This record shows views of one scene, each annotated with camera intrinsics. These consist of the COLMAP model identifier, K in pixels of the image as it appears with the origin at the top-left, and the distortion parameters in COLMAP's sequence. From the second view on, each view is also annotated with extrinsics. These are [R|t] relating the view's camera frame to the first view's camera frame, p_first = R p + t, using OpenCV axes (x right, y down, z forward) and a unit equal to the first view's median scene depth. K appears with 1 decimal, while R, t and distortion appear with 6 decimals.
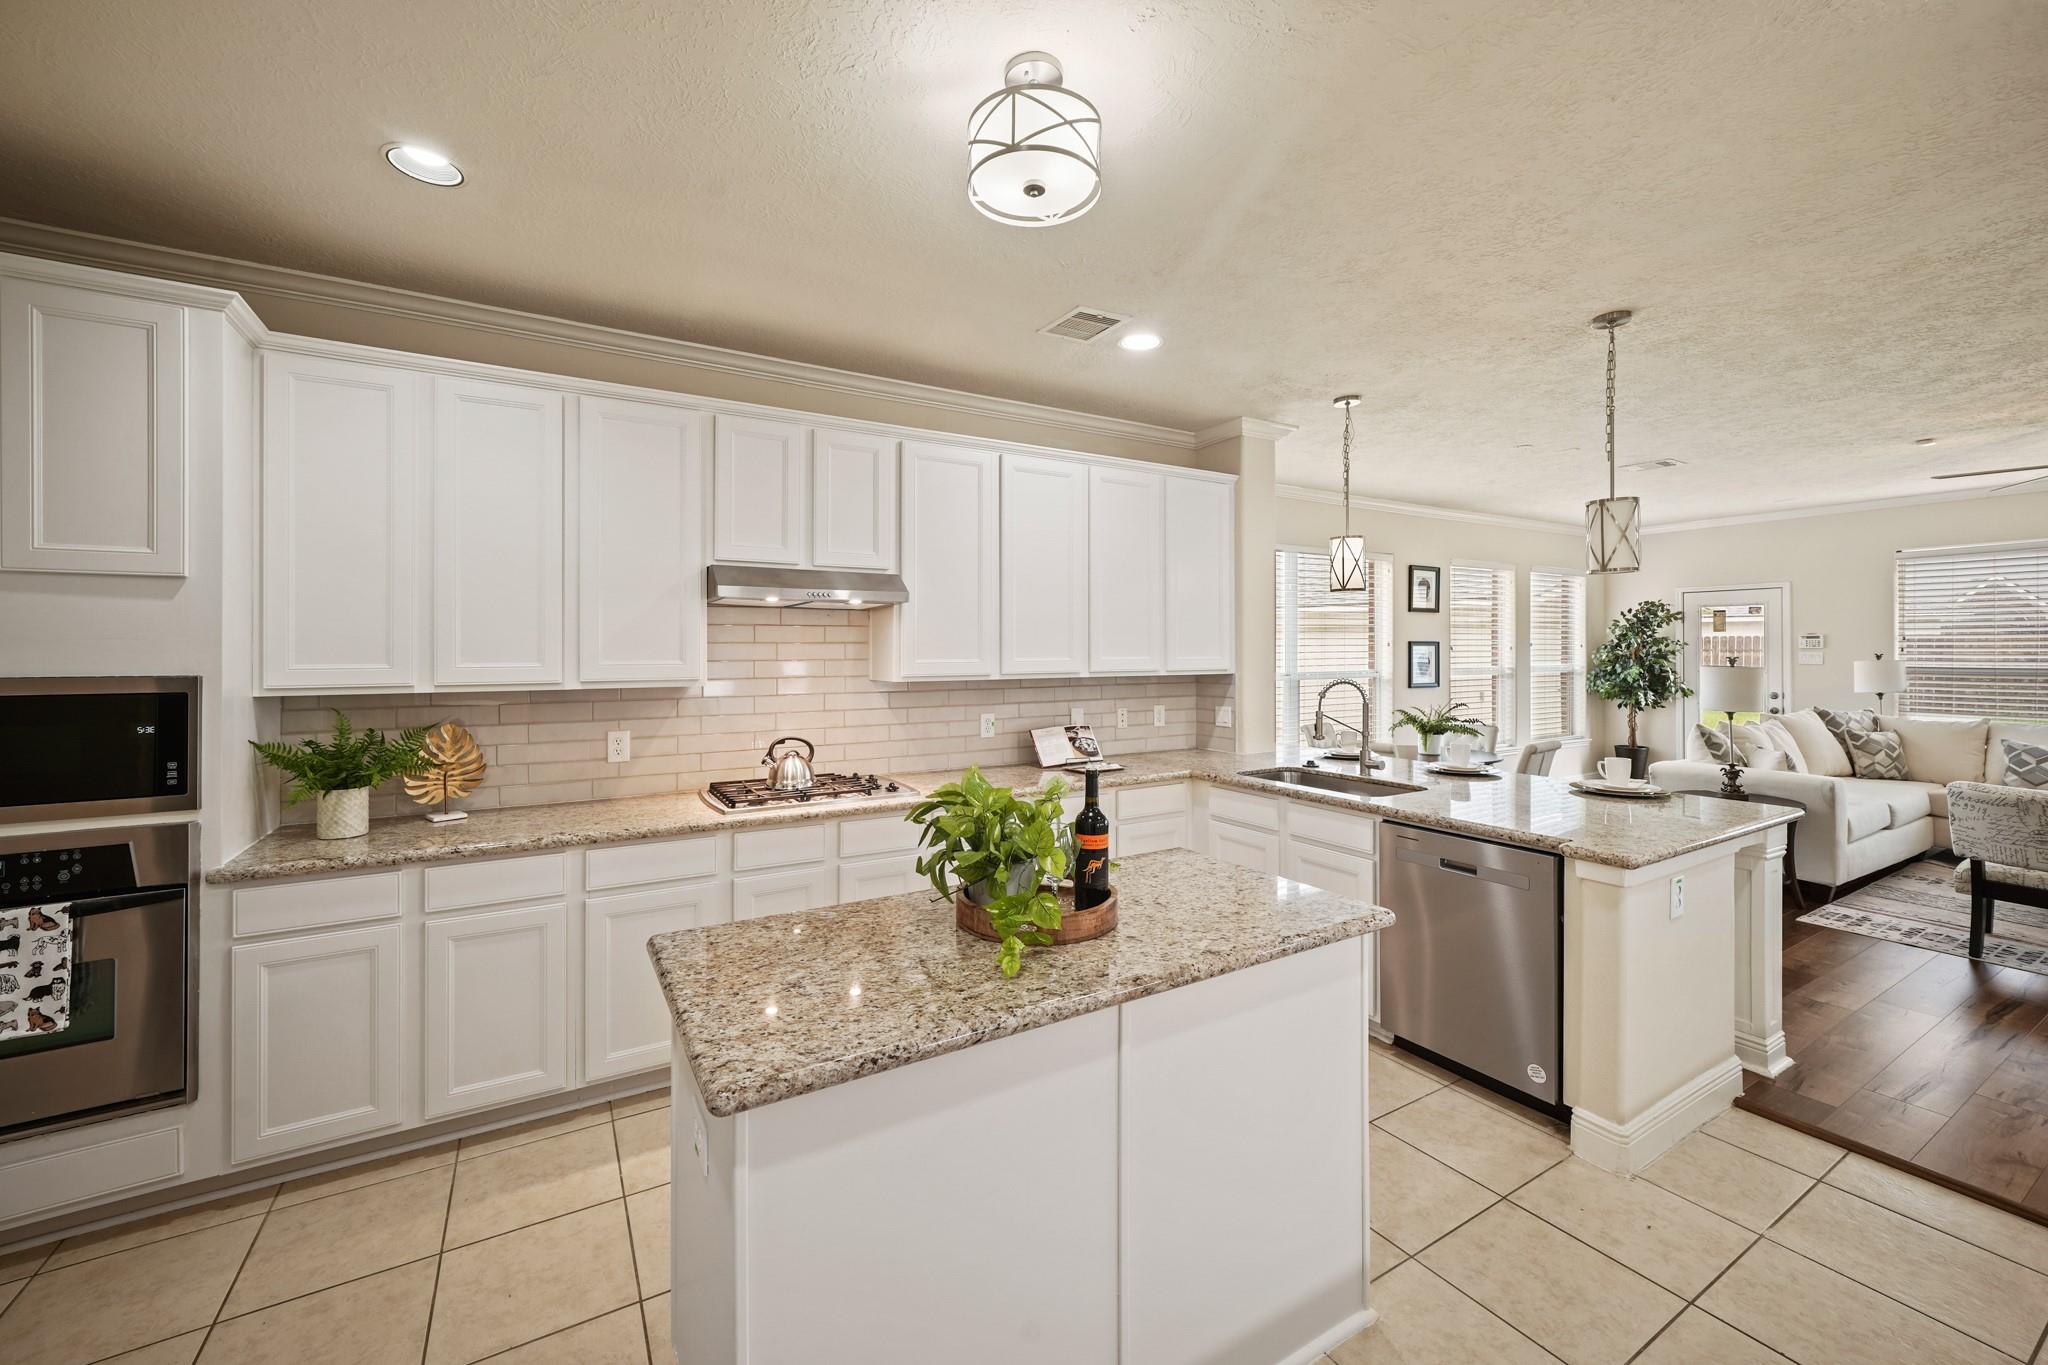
lens RADIAL K [[810.5, 0, 1015.2], [0, 810.5, 649.0], [0, 0, 1]] dist [0.009789, 0.000129]
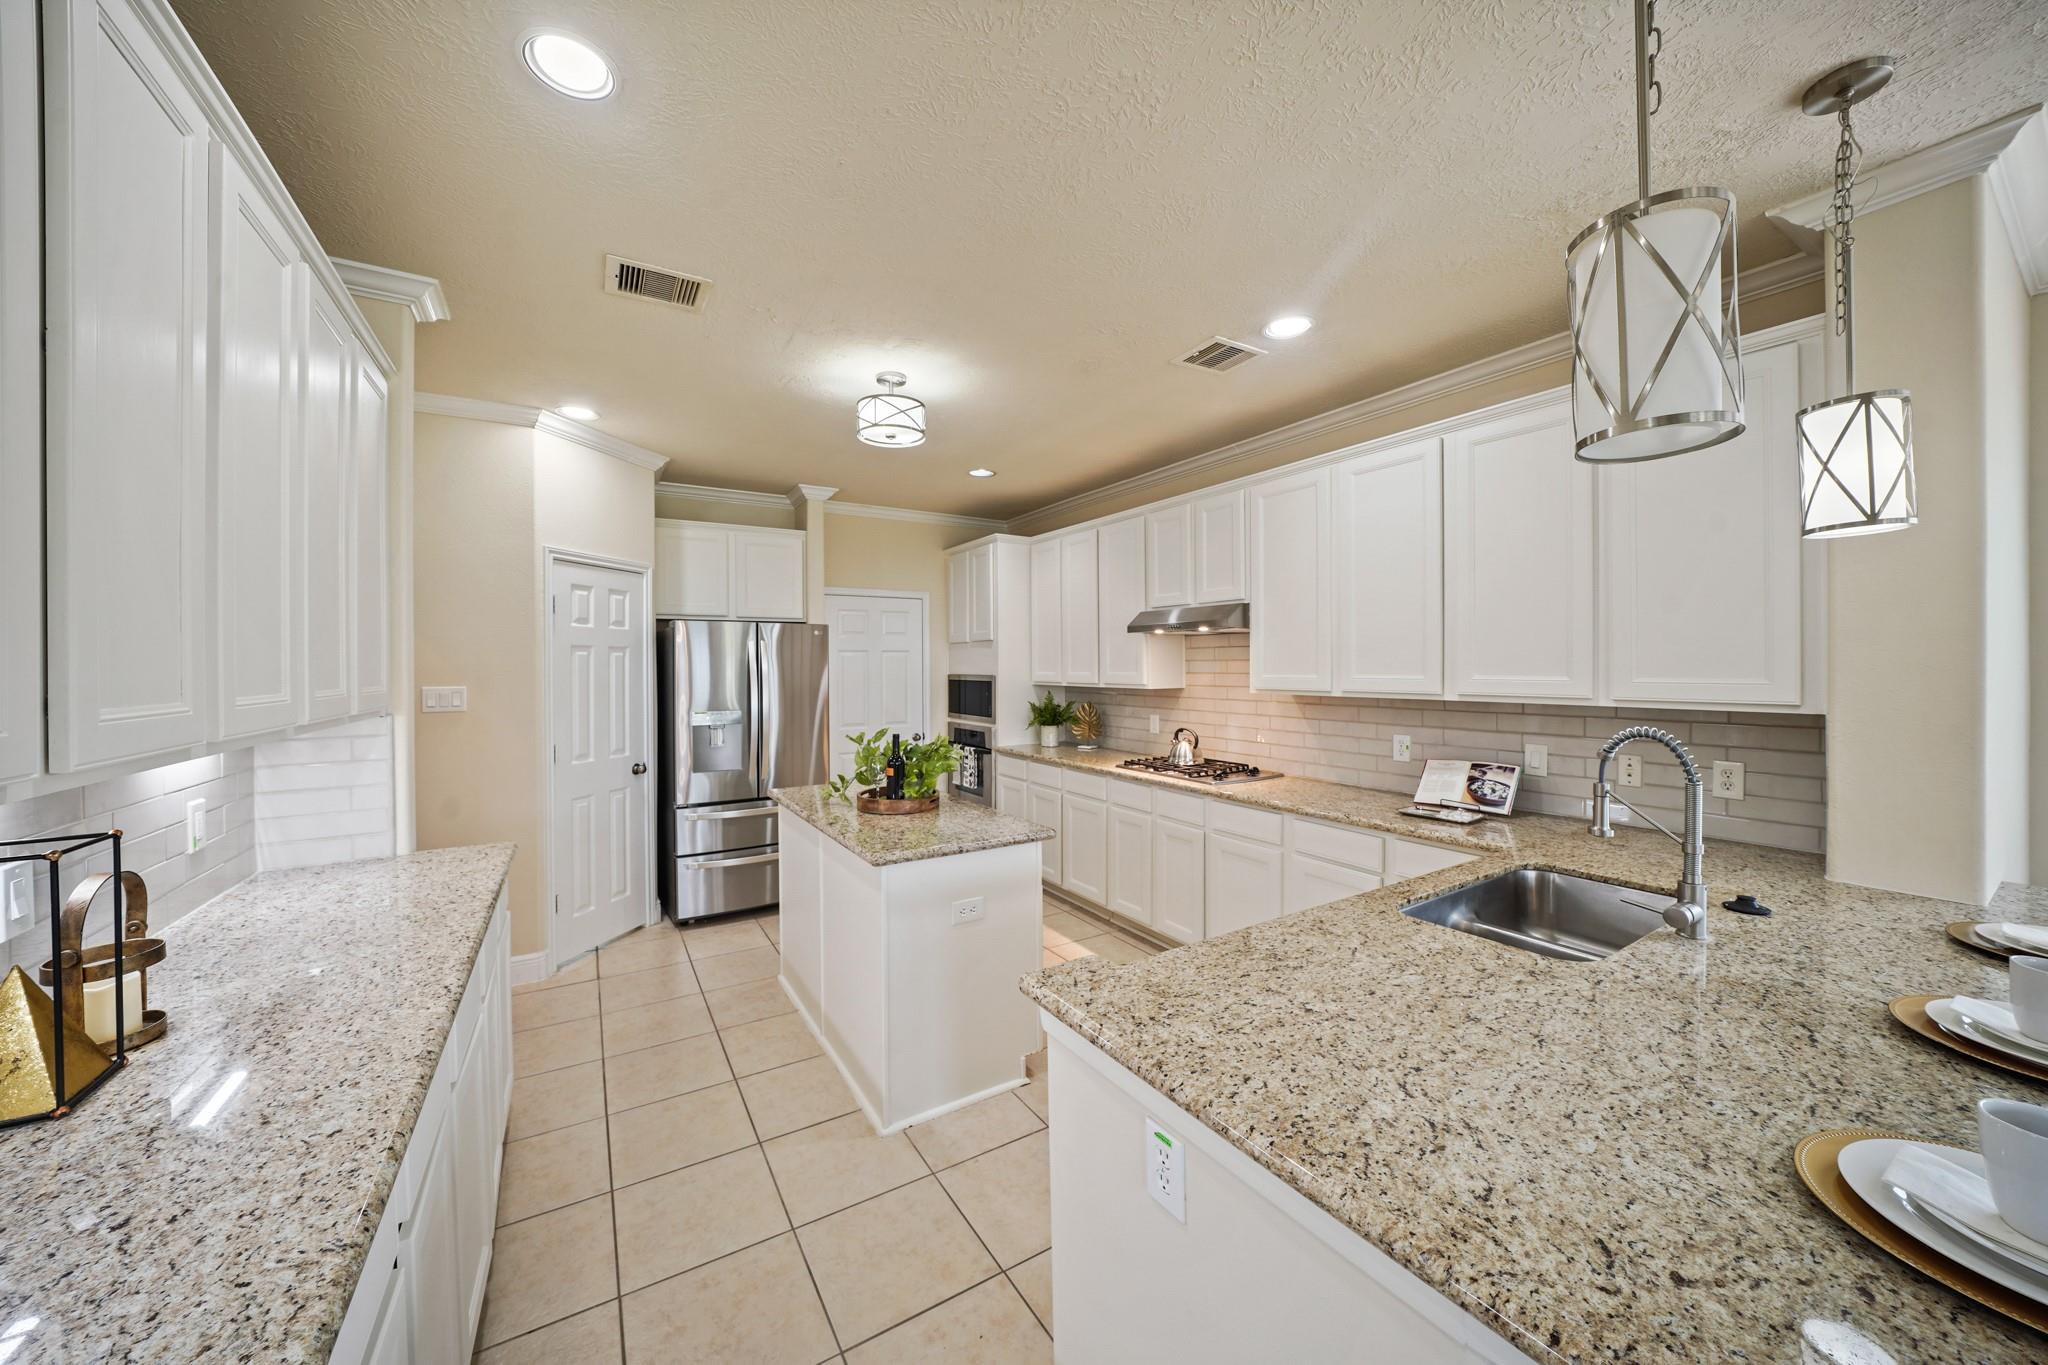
lens RADIAL K [[716.4, 0, 1019.7], [0, 716.4, 666.1], [0, 0, 1]] dist [-0.016615, 0.000130]
pose [[0.024906, 0.004387, -0.999680, 1.104928], [0.006136, 0.999971, 0.004541, -0.006930], [0.999671, -0.006247, 0.024879, 0.796446]]
